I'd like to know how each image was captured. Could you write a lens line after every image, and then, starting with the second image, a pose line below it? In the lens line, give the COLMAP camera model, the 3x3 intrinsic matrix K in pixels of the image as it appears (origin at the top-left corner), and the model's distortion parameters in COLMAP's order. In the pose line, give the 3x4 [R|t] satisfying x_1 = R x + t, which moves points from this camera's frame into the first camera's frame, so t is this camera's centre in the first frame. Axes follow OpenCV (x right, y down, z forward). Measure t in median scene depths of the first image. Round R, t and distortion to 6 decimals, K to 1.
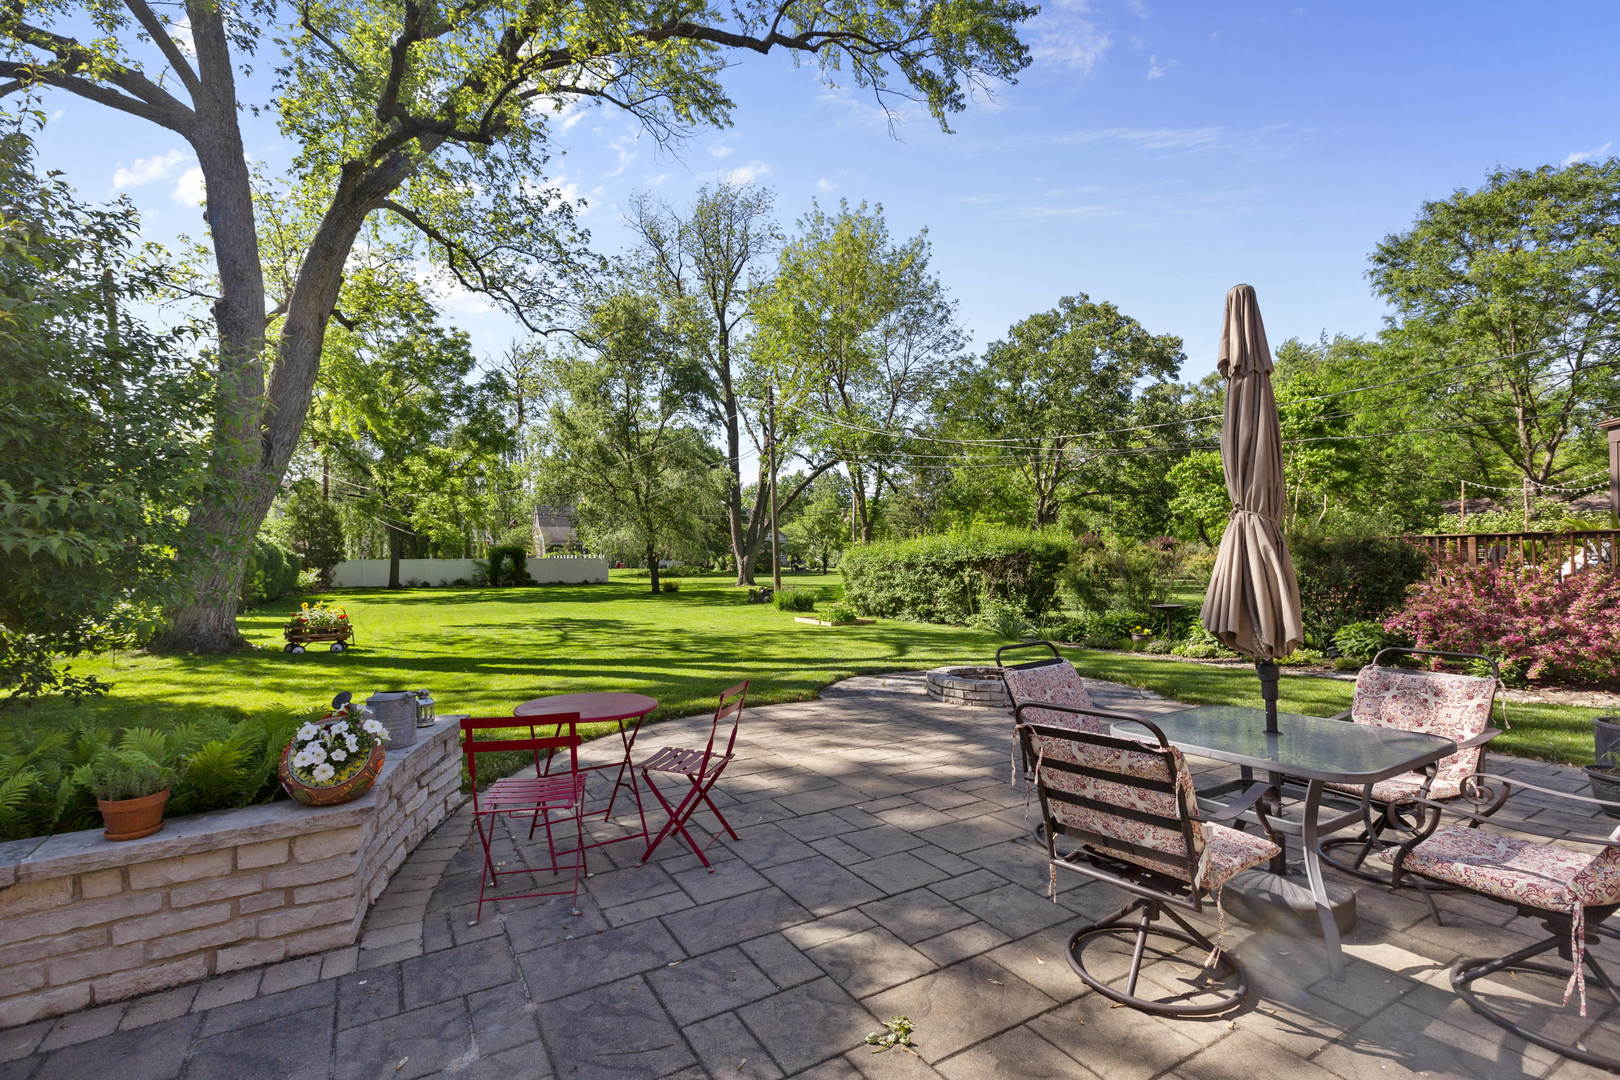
lens RADIAL K [[728.6, 0, 813.1], [0, 728.6, 544.7], [0, 0, 1]] dist [0.002809, 0.000425]
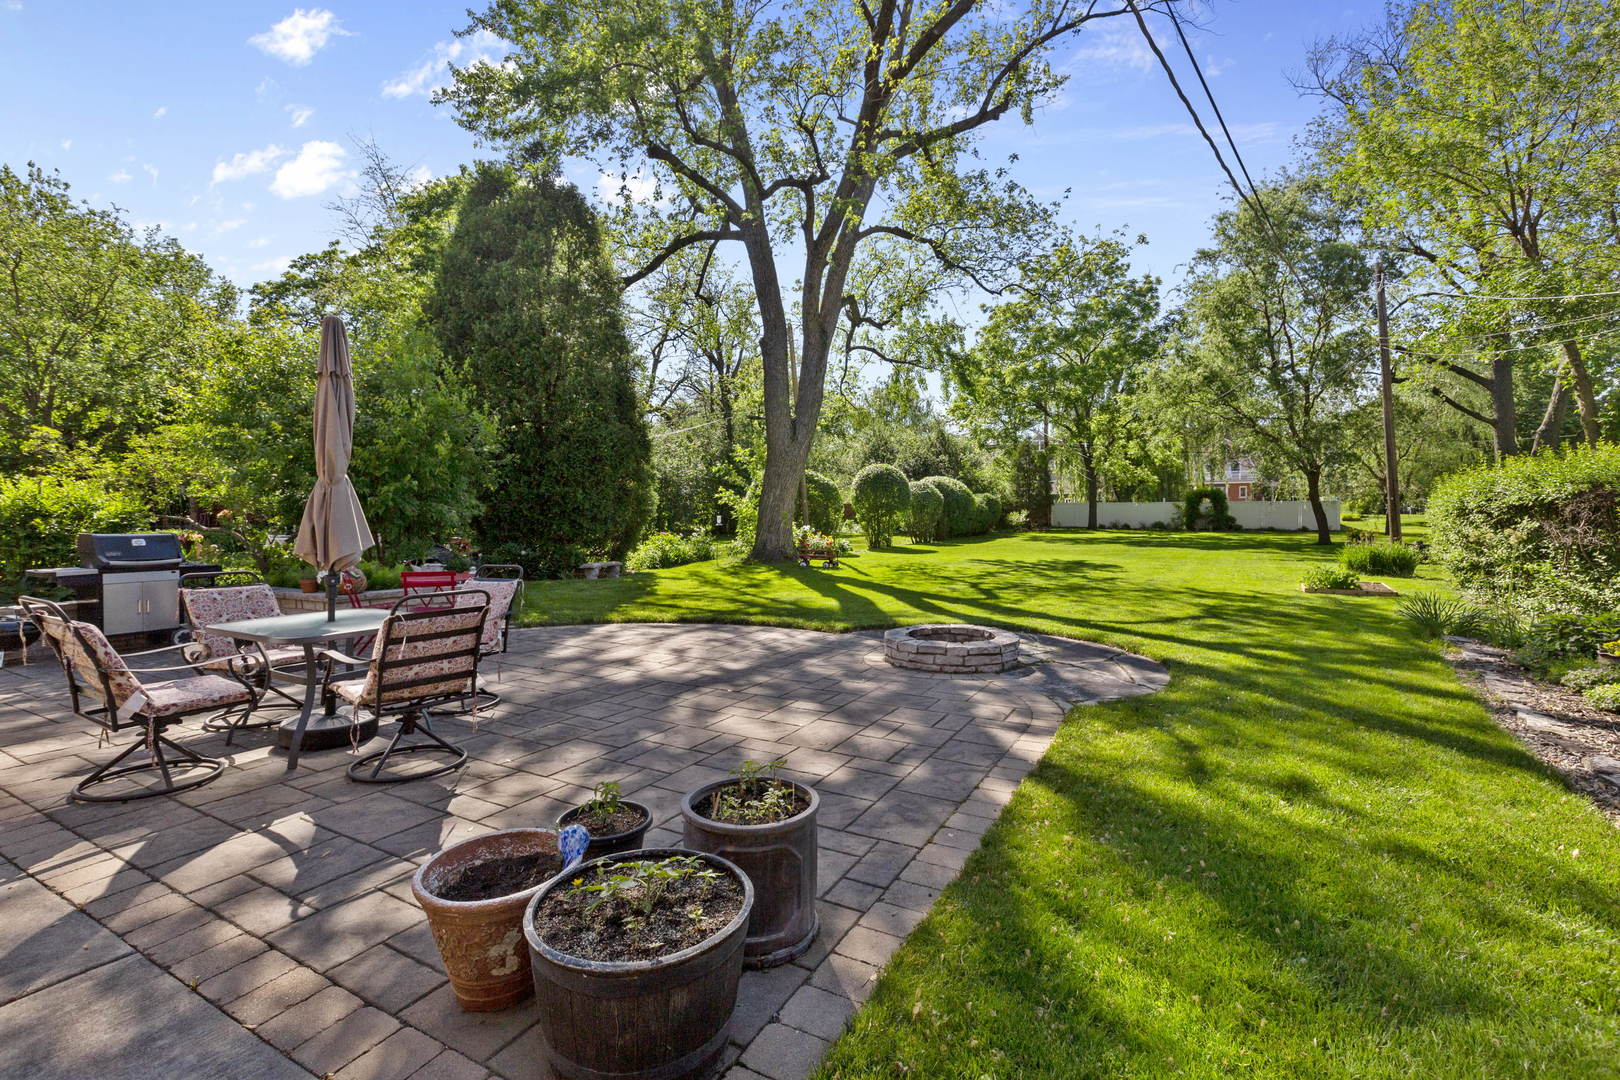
lens RADIAL K [[714.9, 0, 810.0], [0, 714.9, 540.0], [0, 0, 1]] dist [0.000386, 0.000052]
pose [[0.505236, 0.046538, -0.861725, 0.151649], [0.014500, 0.997946, 0.062396, 0.002176], [0.862859, -0.044020, 0.503524, 0.073289]]
